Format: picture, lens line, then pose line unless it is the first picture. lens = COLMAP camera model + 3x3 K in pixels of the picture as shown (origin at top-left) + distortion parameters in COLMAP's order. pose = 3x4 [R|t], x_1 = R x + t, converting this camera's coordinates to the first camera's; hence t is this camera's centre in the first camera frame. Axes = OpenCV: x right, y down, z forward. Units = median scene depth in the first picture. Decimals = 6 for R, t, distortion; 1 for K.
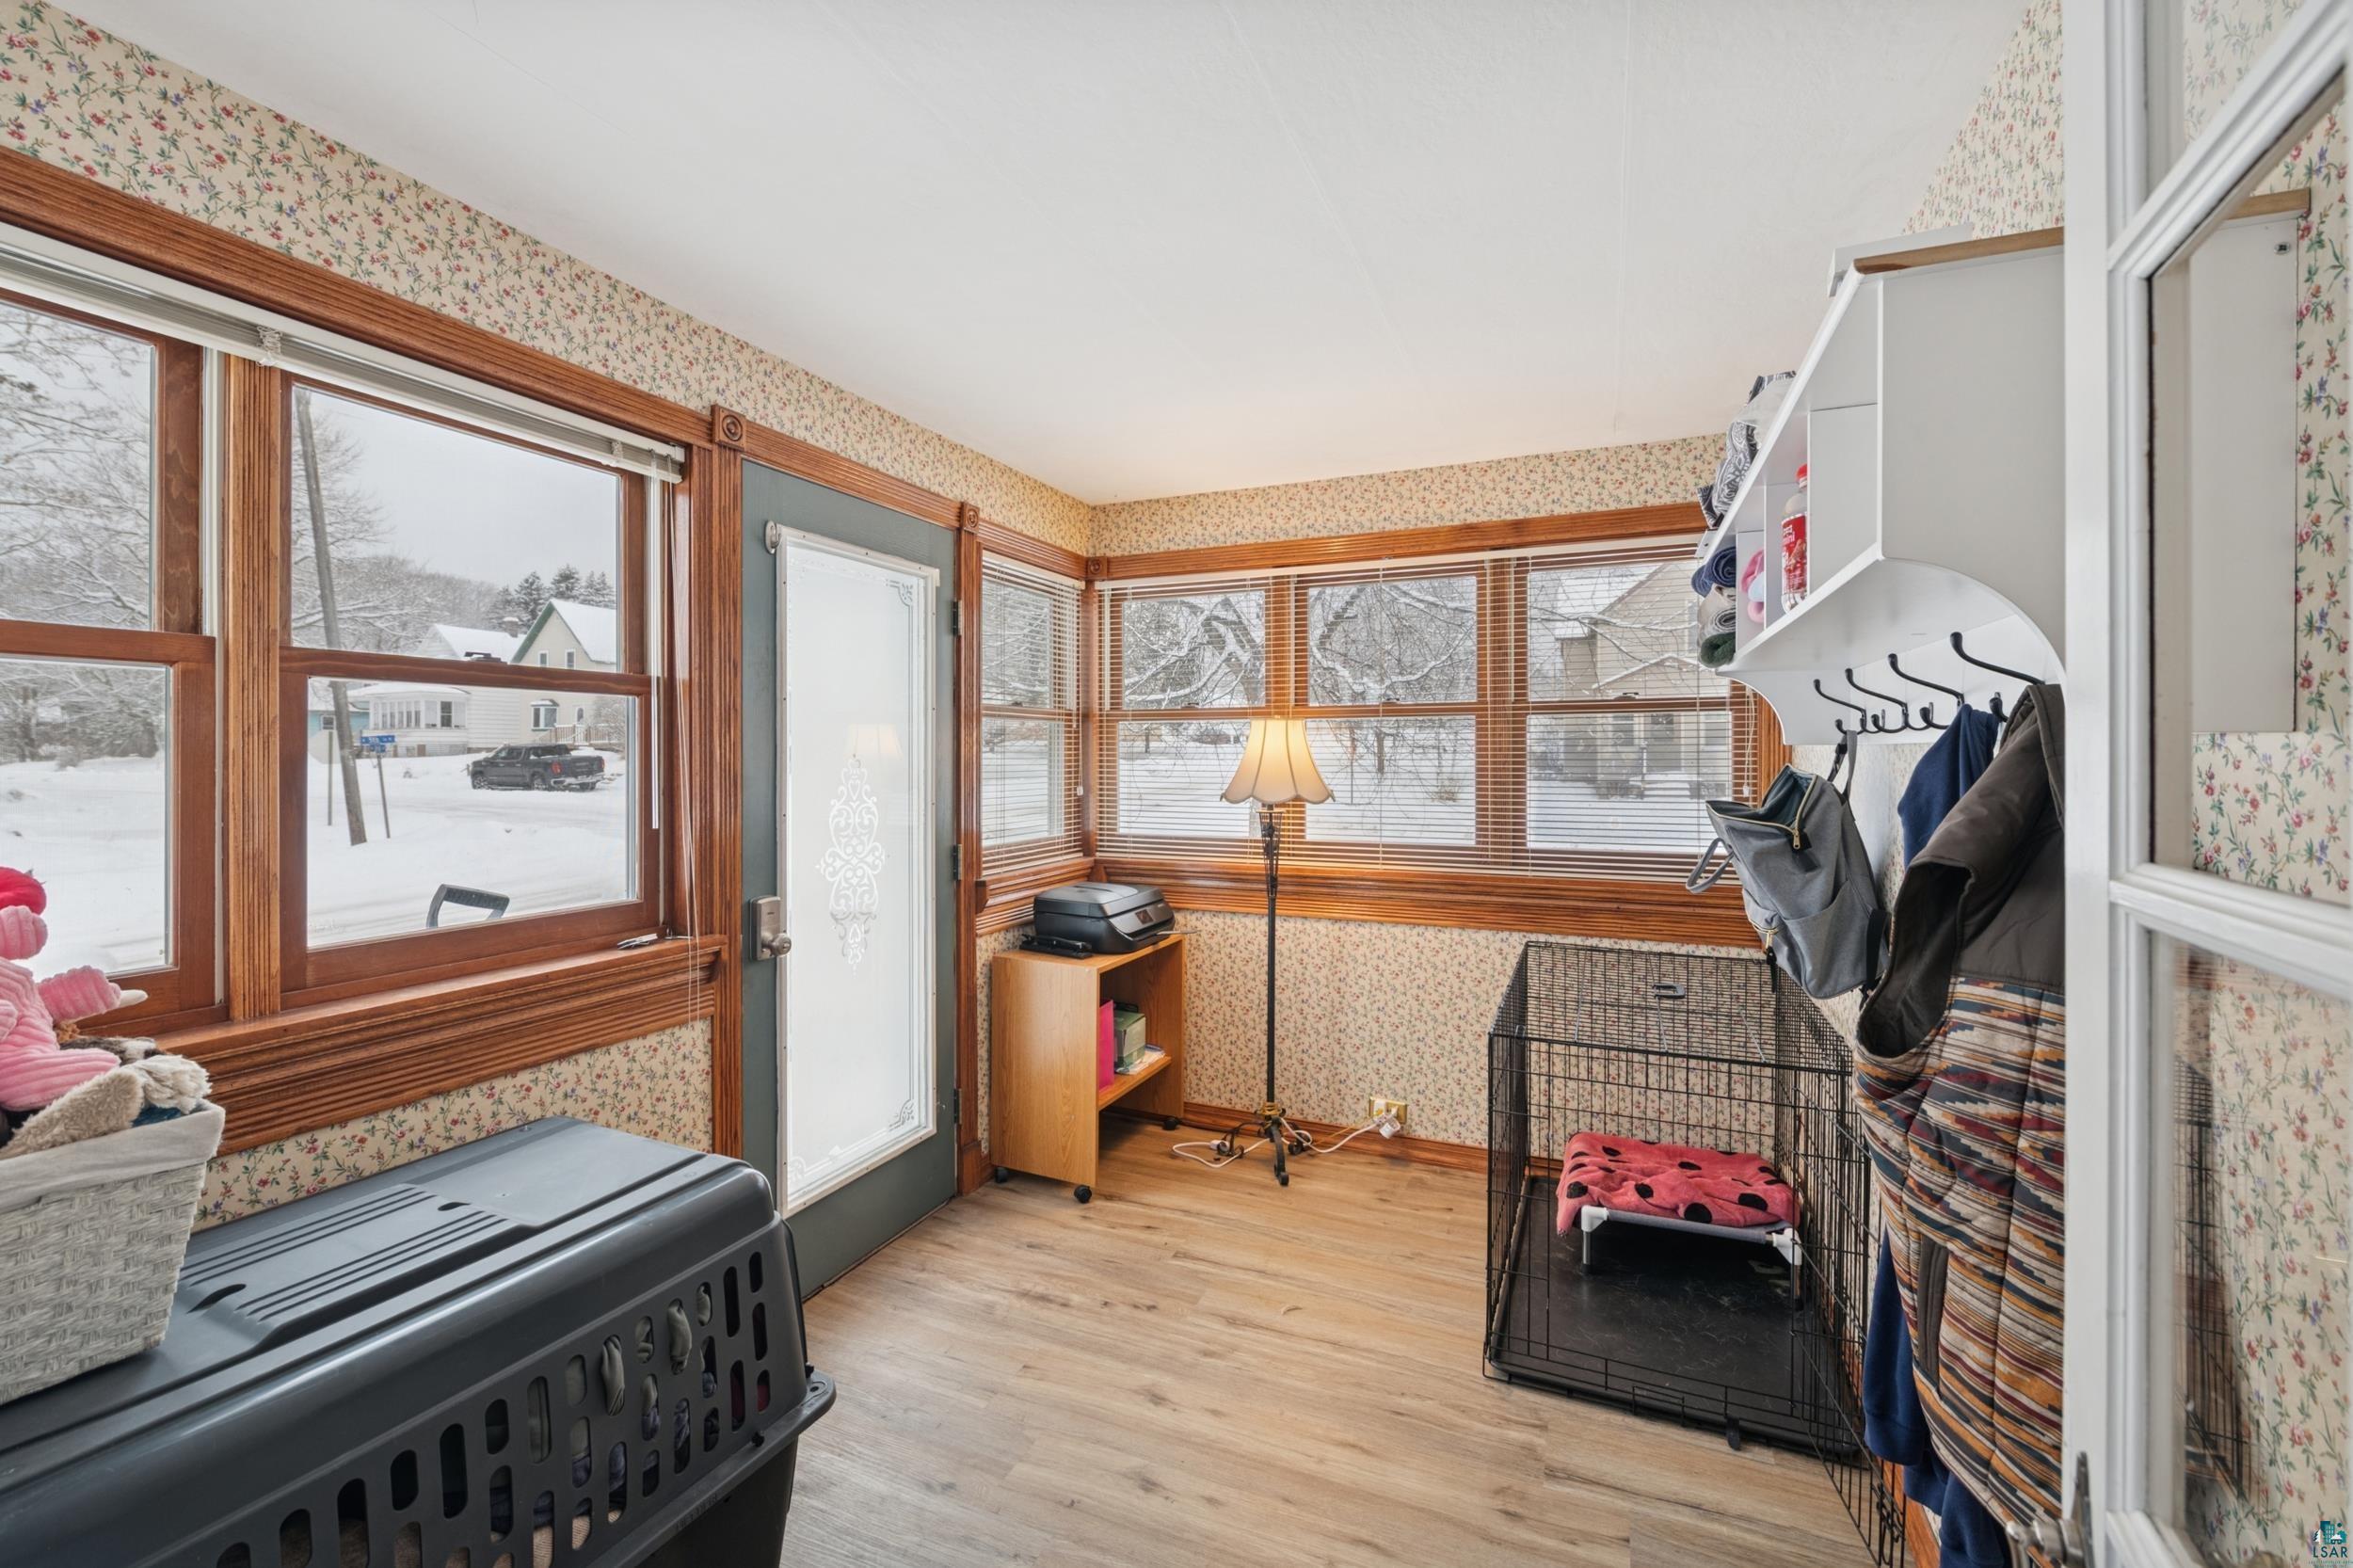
lens RADIAL K [[1001.4, 0, 1178.2], [0, 1001.4, 770.9], [0, 0, 1]] dist [-0.000364, -0.000005]
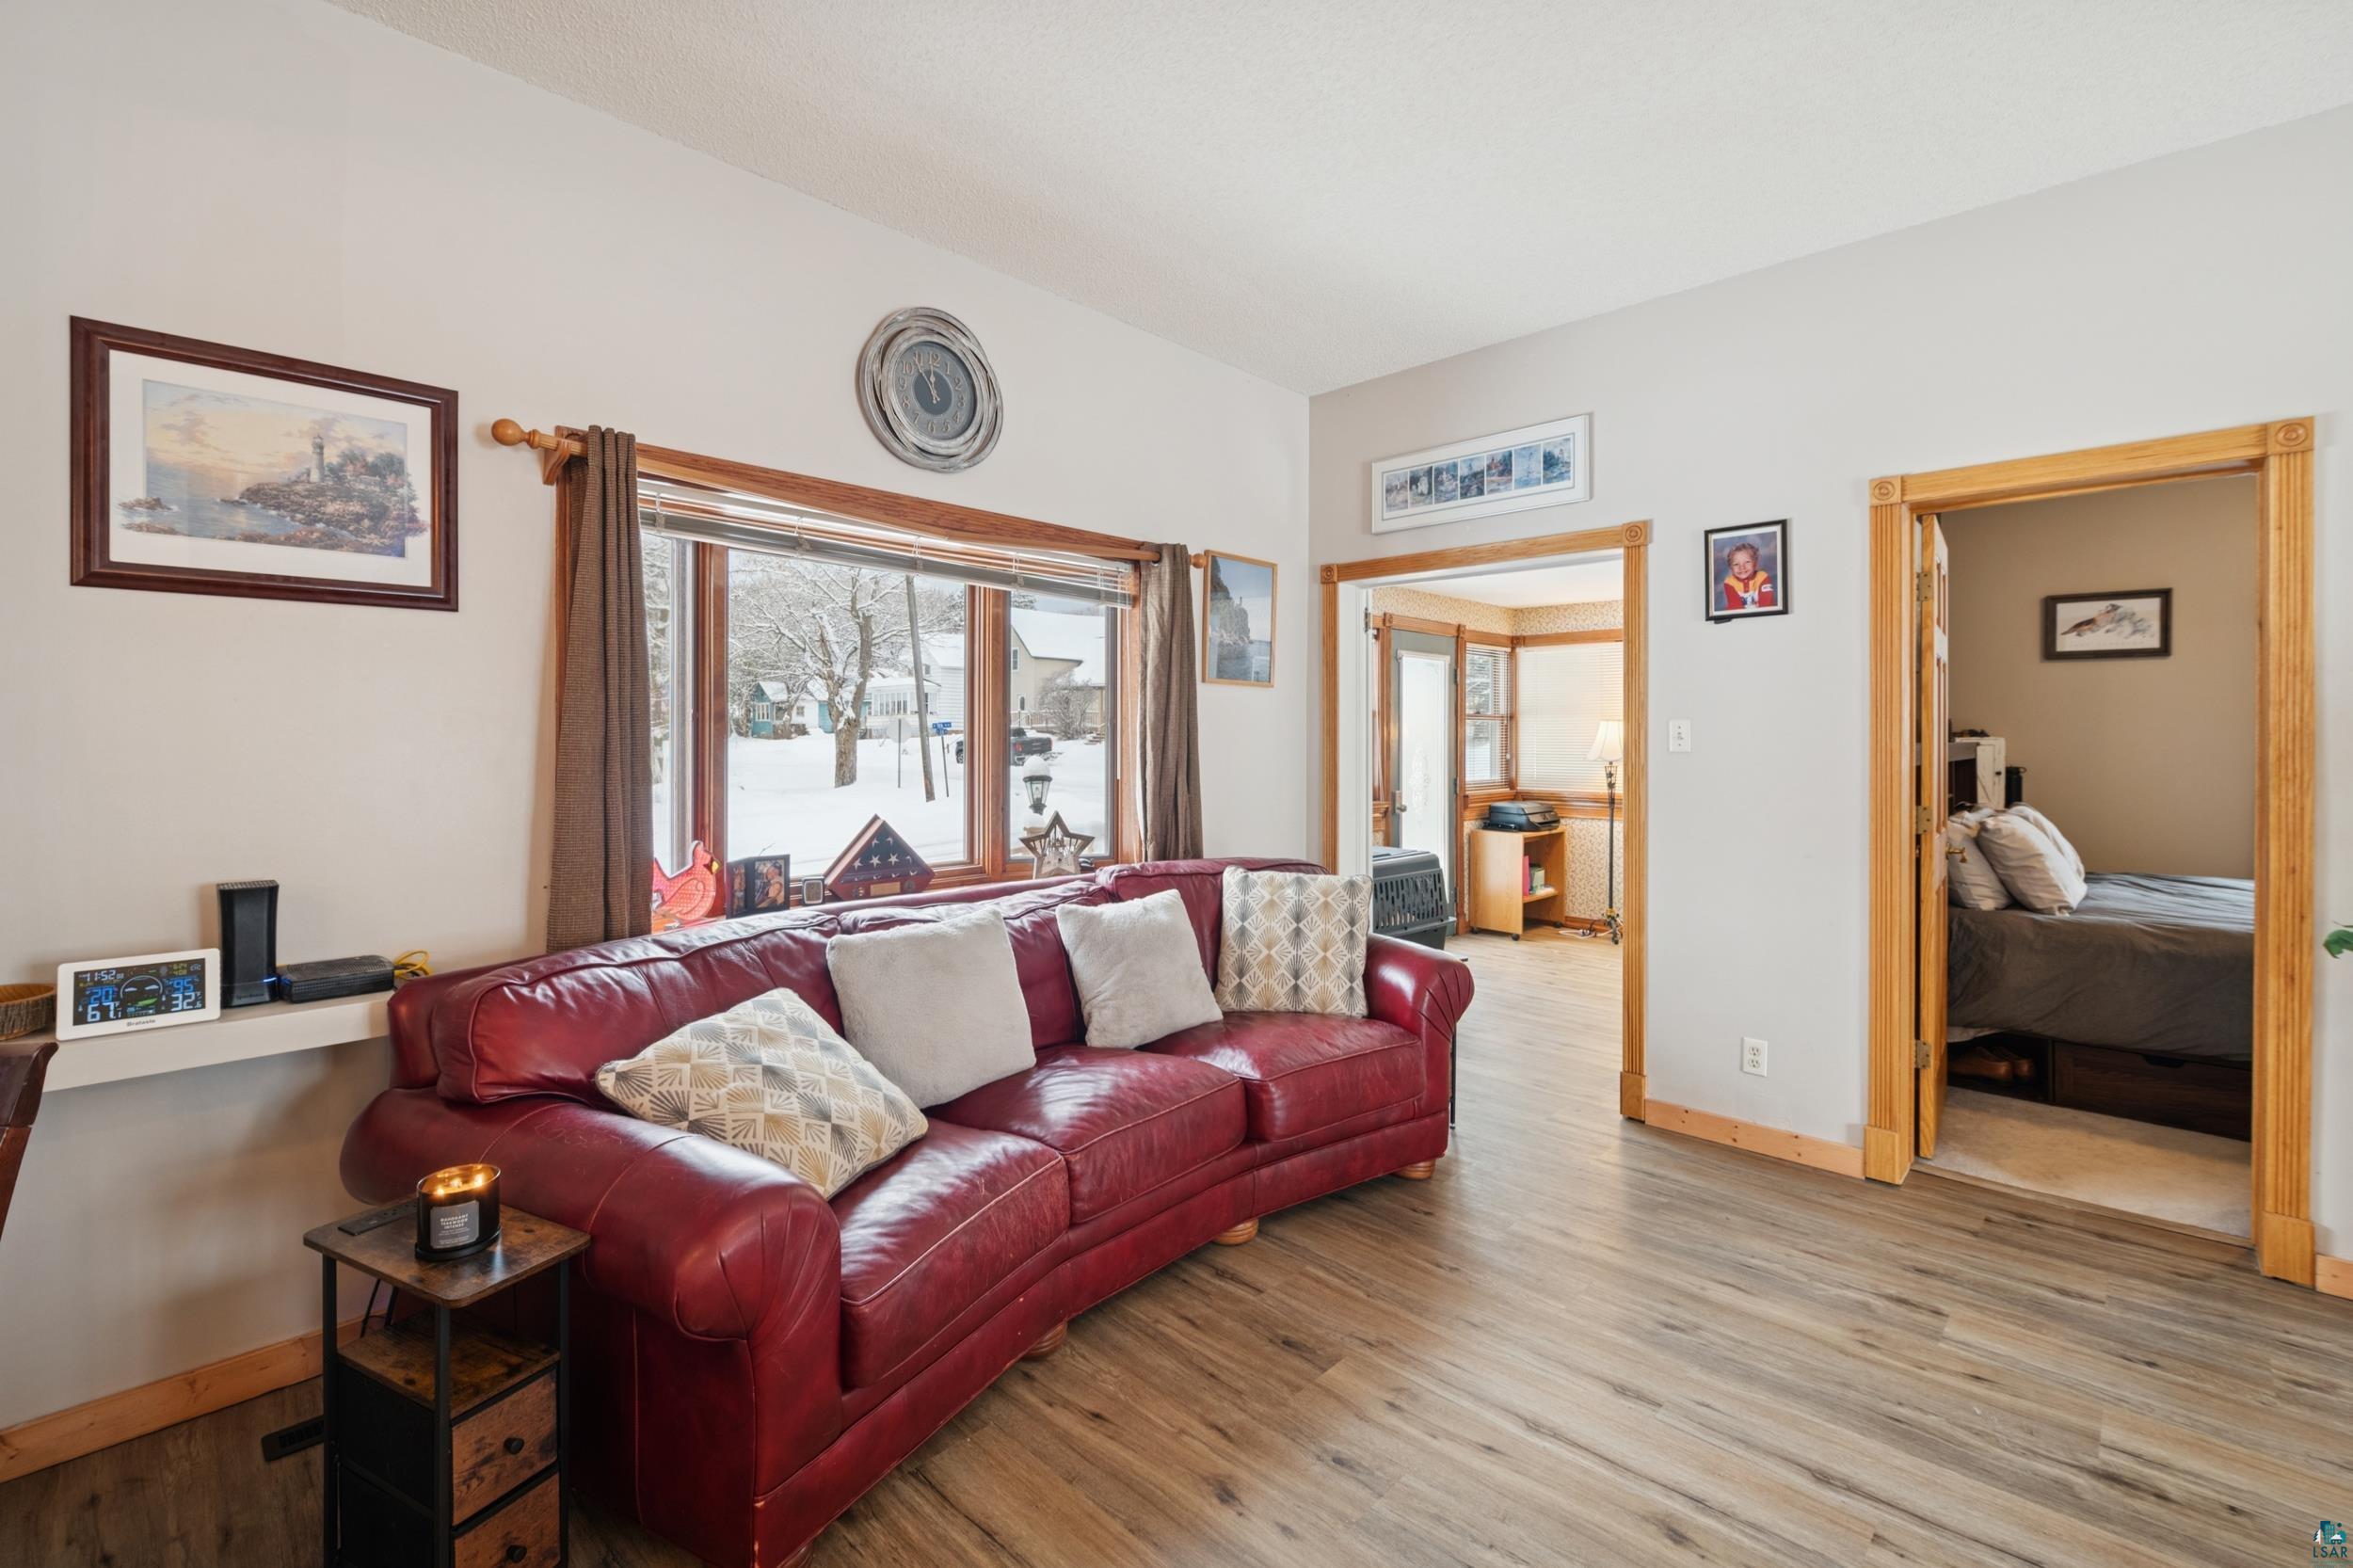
lens RADIAL K [[1050.0, 0, 1149.0], [0, 1050.0, 741.2], [0, 0, 1]] dist [-0.005160, -0.000603]
pose [[0.932764, 0.002227, -0.360481, -0.015201], [-0.006704, 0.999915, -0.011168, 0.019455], [0.360425, 0.012834, 0.932700, -1.271716]]
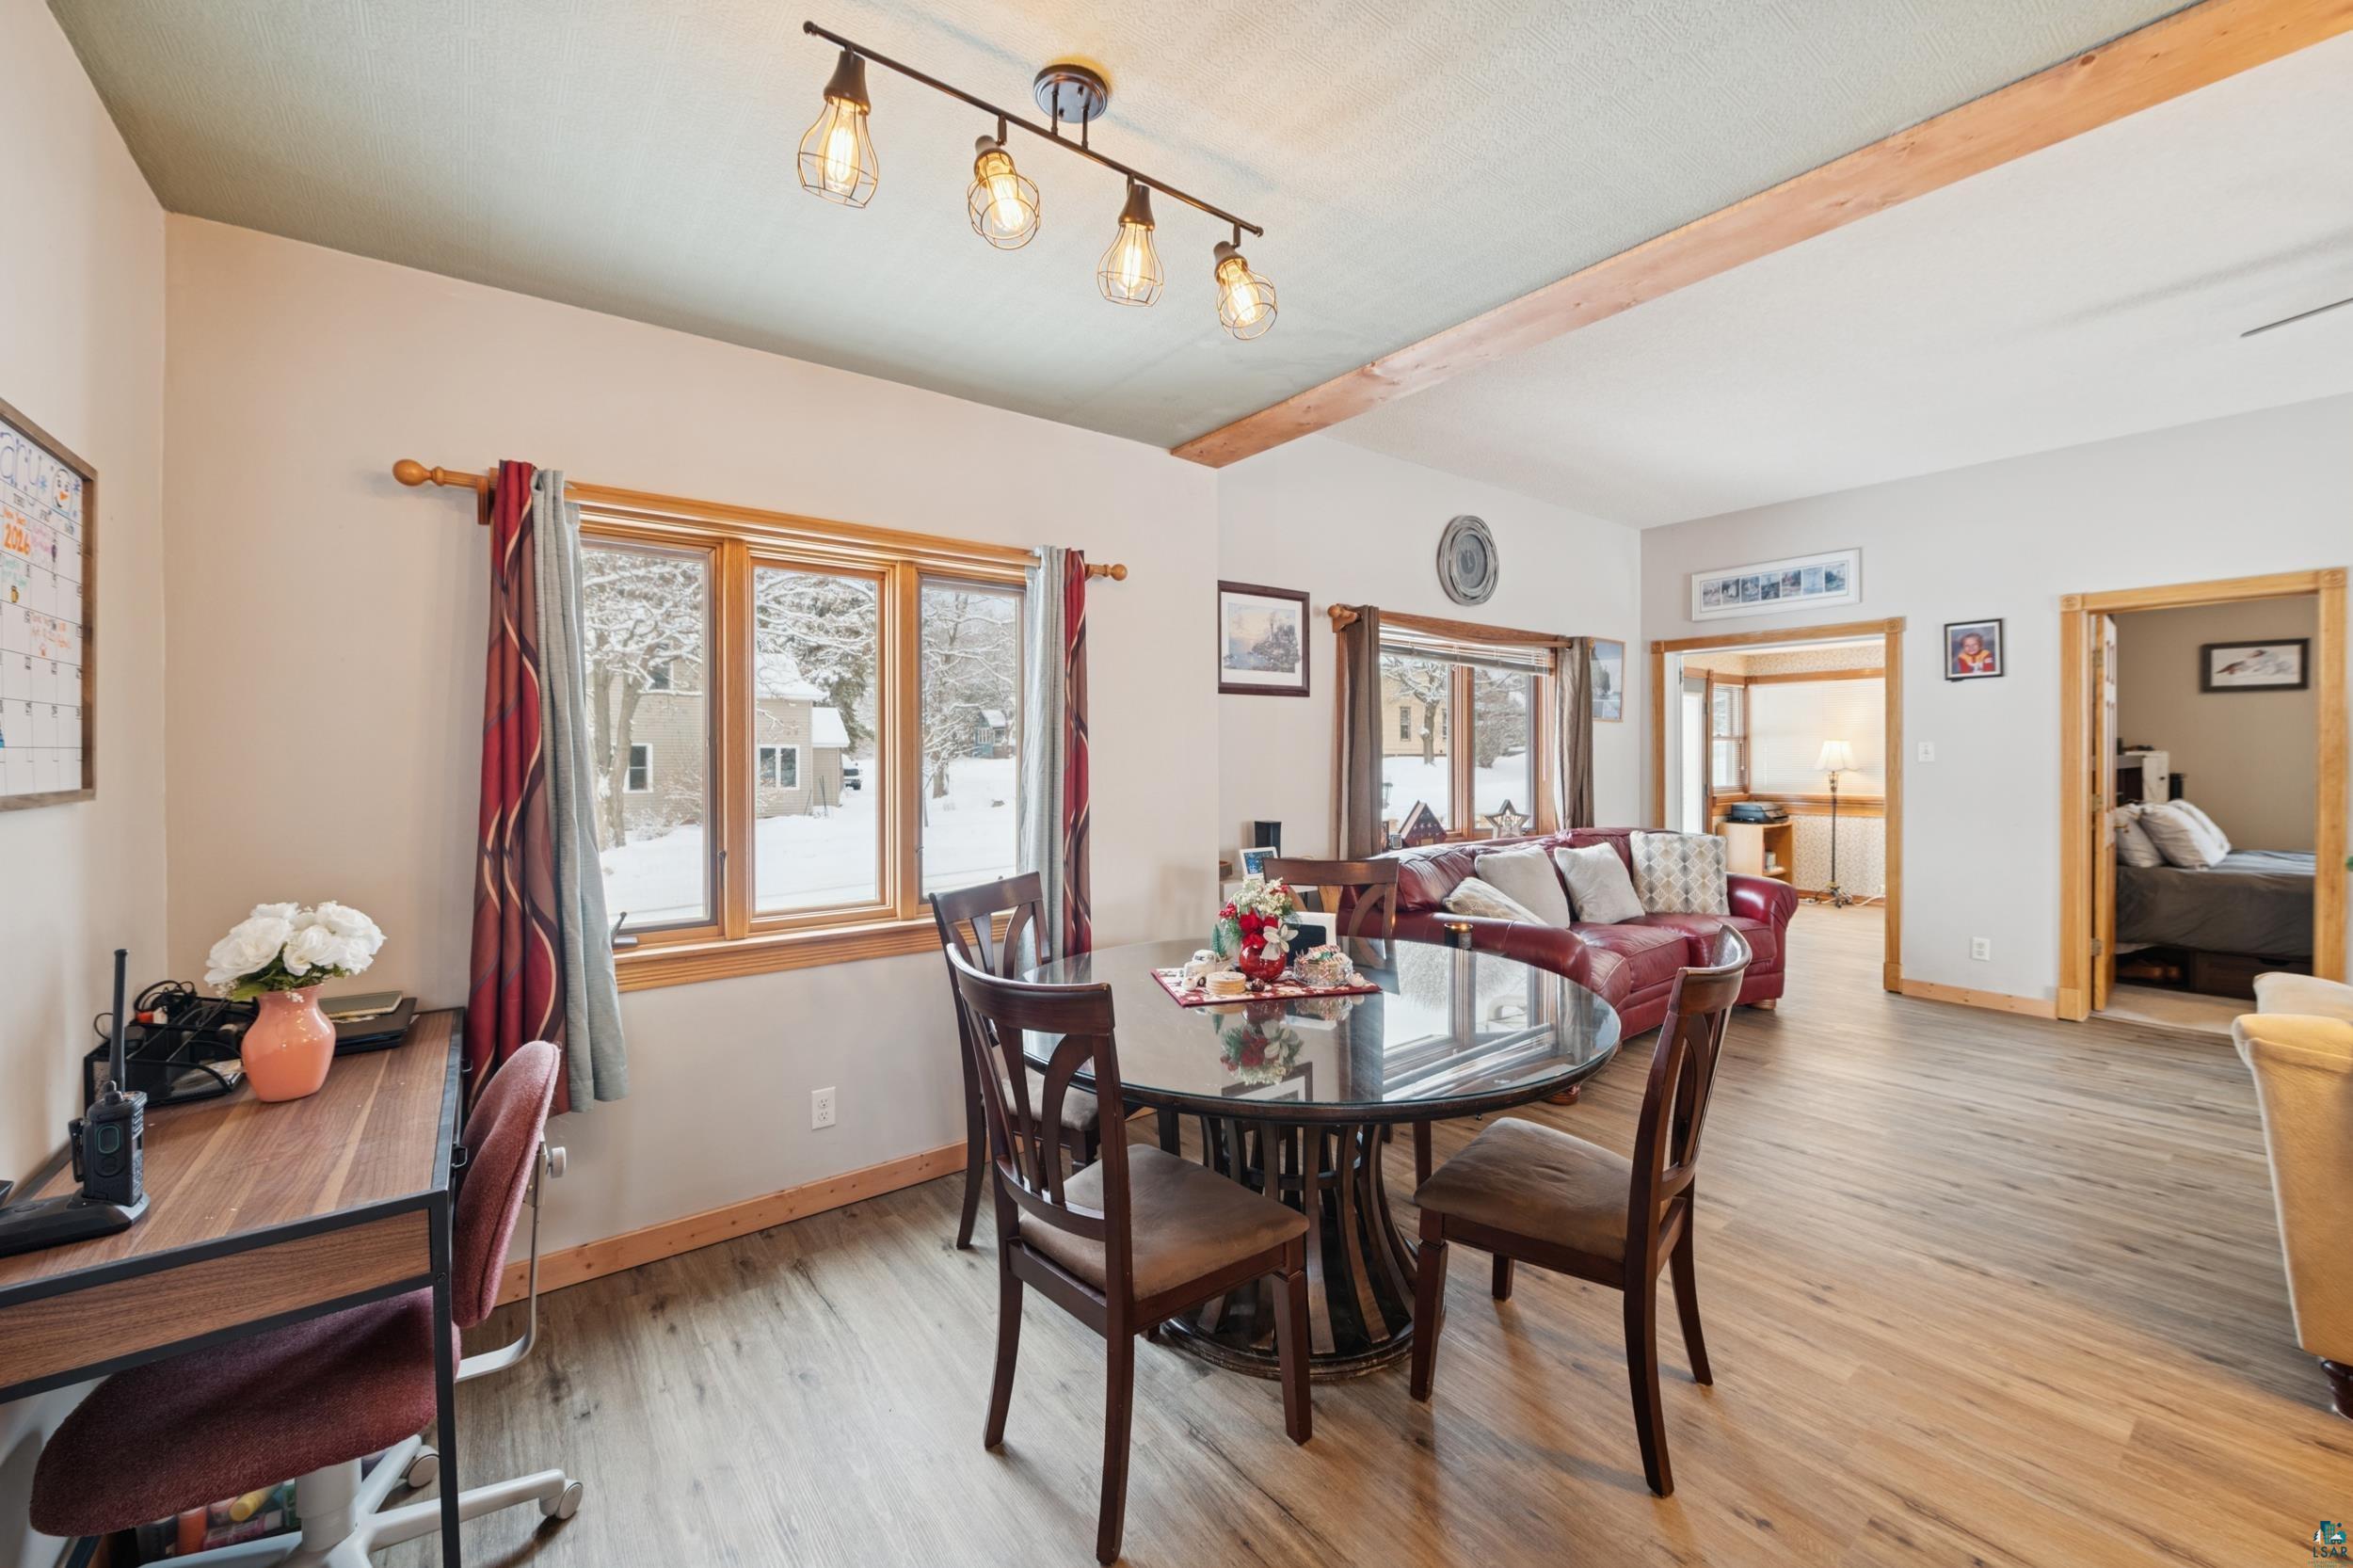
lens RADIAL K [[936.9, 0, 1167.4], [0, 936.9, 765.5], [0, 0, 1]] dist [-0.006657, -0.000982]
pose [[0.867684, 0.000388, -0.497115, -0.206521], [-0.002554, 0.999990, -0.003678, 0.029087], [0.497109, 0.004461, 0.867677, -1.989548]]
